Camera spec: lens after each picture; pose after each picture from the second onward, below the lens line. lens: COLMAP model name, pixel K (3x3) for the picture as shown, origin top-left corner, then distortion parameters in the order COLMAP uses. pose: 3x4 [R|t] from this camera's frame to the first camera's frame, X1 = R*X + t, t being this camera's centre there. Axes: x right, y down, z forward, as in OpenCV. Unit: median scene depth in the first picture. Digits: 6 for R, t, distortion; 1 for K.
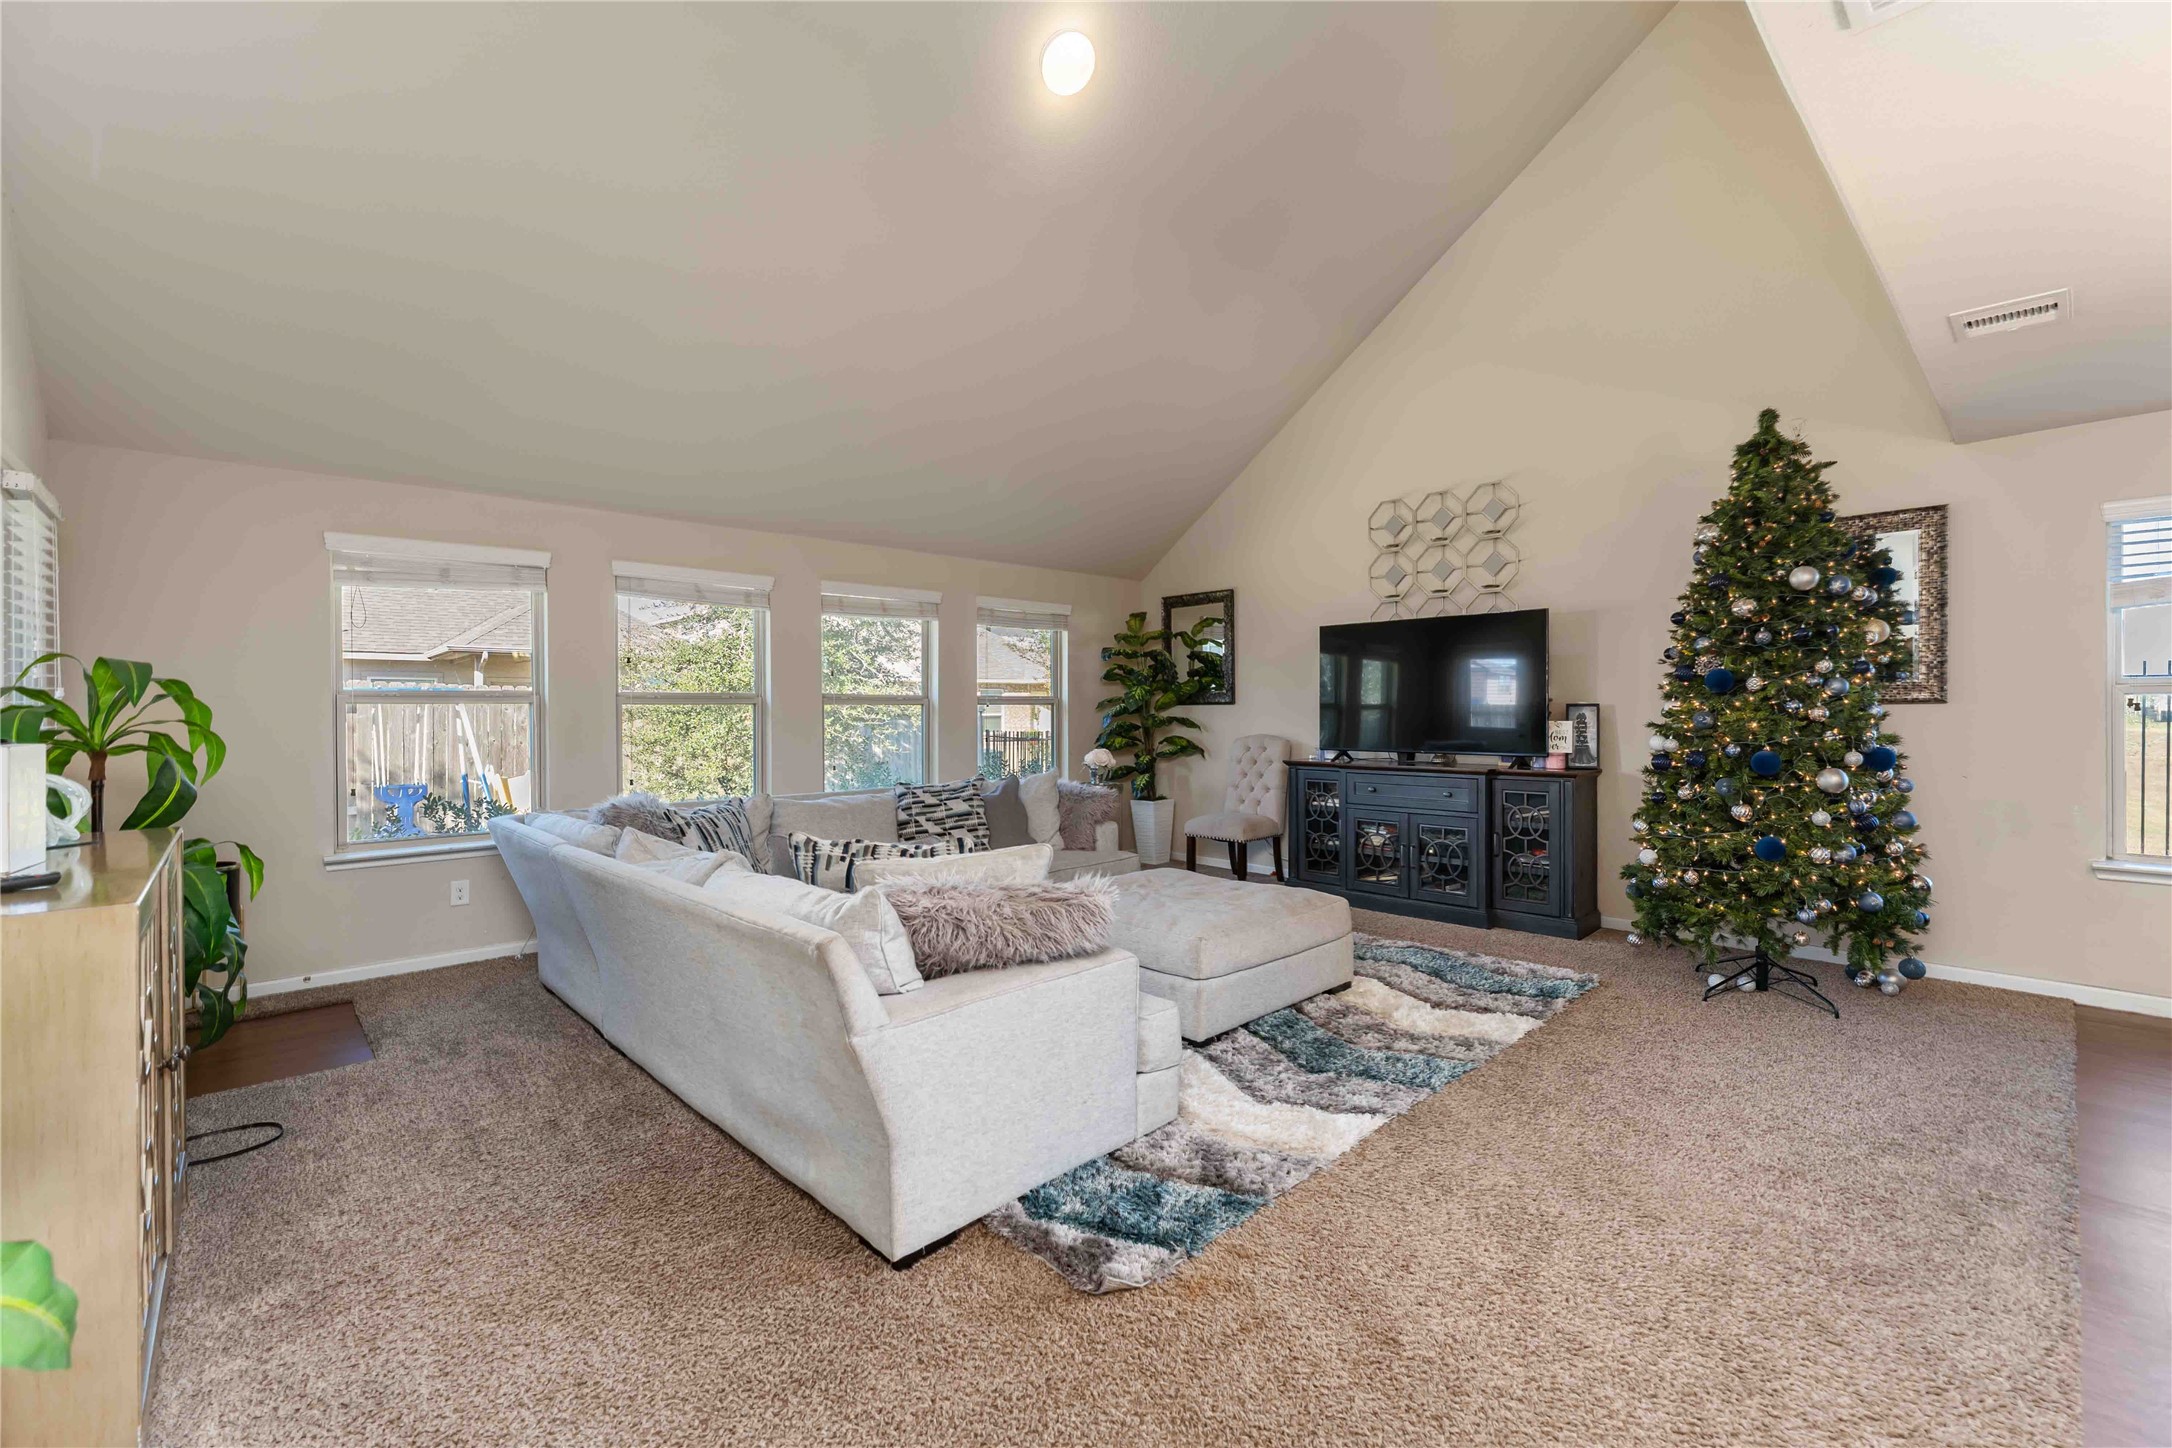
lens RADIAL K [[899.7, 0, 1087.2], [0, 899.7, 716.5], [0, 0, 1]] dist [-0.001255, 0.000247]
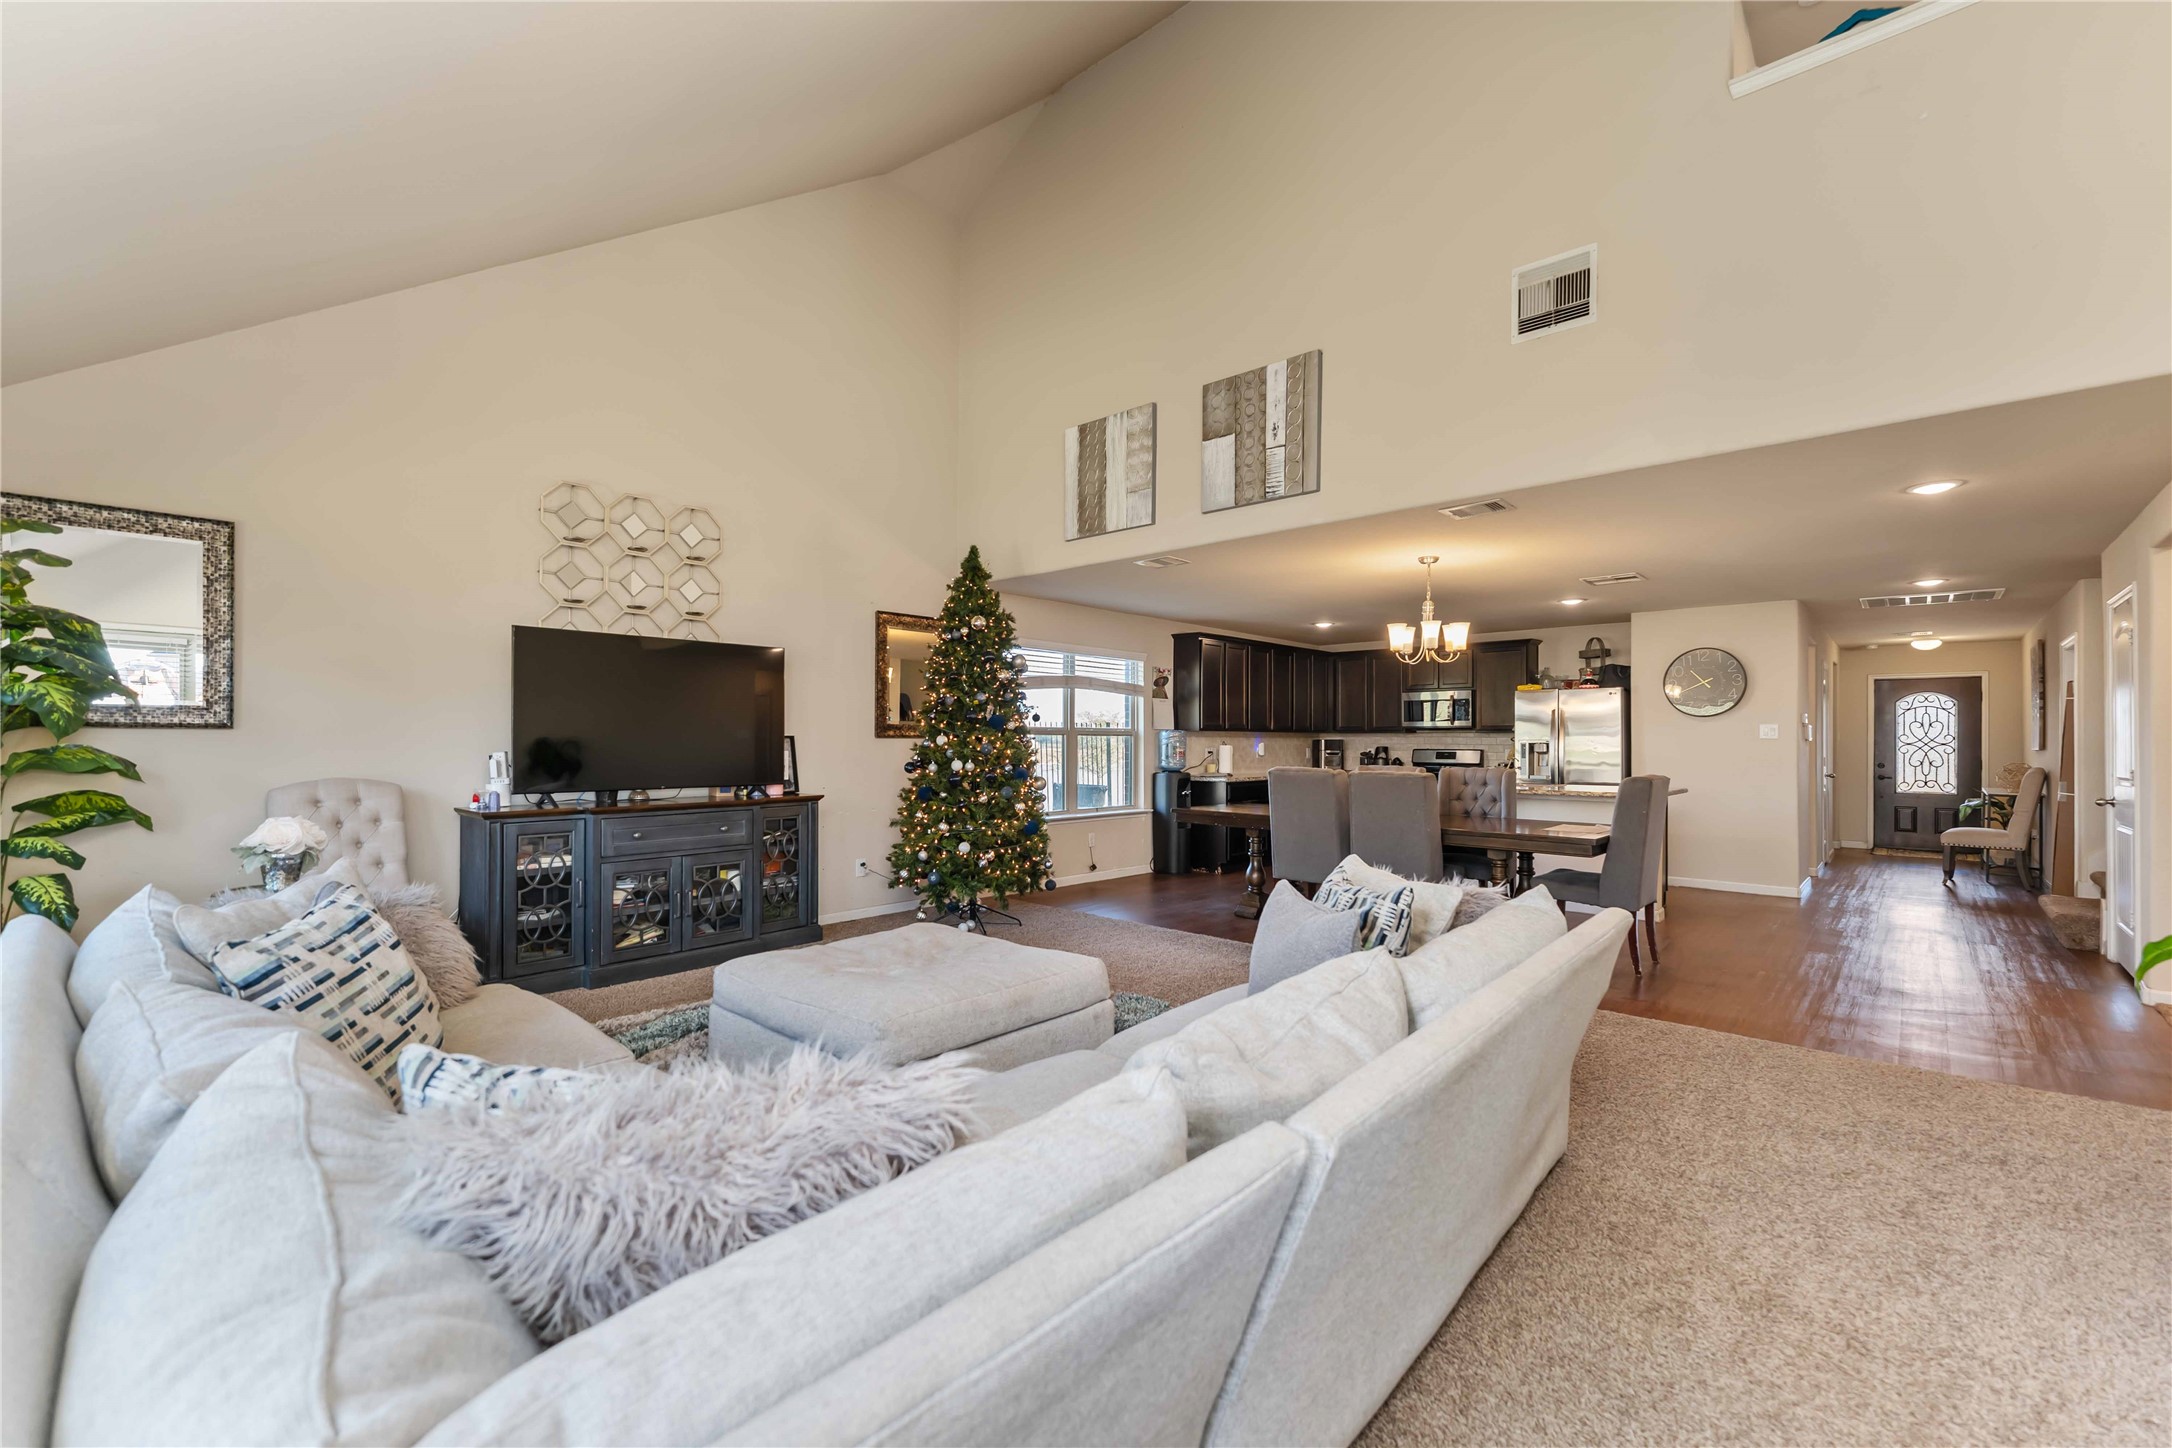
lens RADIAL K [[899.7, 0, 1062.3], [0, 899.7, 727.0], [0, 0, 1]] dist [-0.001255, 0.000247]
pose [[-0.062790, 0.013468, 0.997936, -0.514778], [0.002041, 0.999909, -0.013366, -0.007424], [-0.998025, 0.001197, -0.062812, 0.620468]]
